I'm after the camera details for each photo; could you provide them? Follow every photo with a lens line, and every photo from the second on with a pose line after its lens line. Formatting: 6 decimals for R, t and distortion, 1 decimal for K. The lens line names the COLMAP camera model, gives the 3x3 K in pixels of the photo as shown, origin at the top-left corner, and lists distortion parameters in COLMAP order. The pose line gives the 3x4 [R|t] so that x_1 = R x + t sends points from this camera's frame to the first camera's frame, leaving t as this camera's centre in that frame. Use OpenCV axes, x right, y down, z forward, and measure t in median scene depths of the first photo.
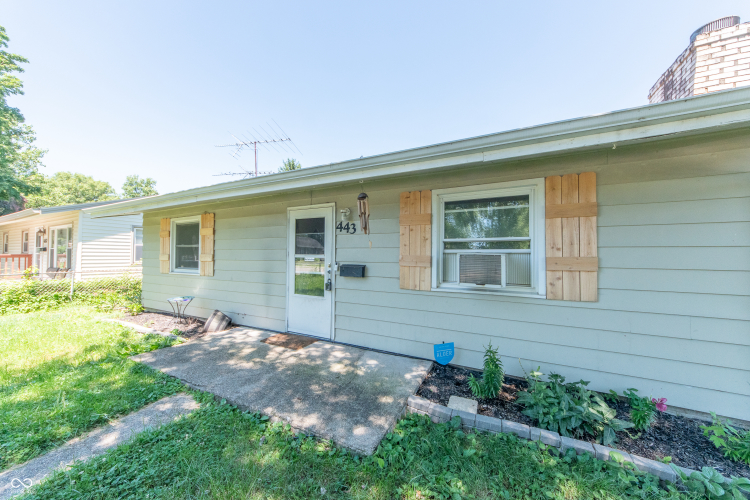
lens RADIAL K [[264.6, 0, 379.0], [0, 264.6, 249.2], [0, 0, 1]] dist [0.000214, -0.000077]
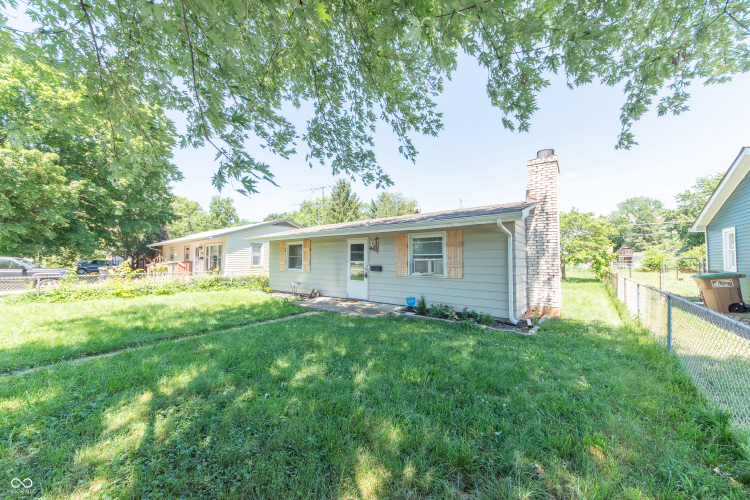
lens RADIAL K [[264.6, 0, 377.2], [0, 264.6, 249.1], [0, 0, 1]] dist [0.000214, -0.000077]
pose [[0.982321, -0.009516, -0.186963, 0.307384], [0.004823, 0.999662, -0.025541, -0.022450], [0.187143, 0.024187, 0.982035, -1.112160]]
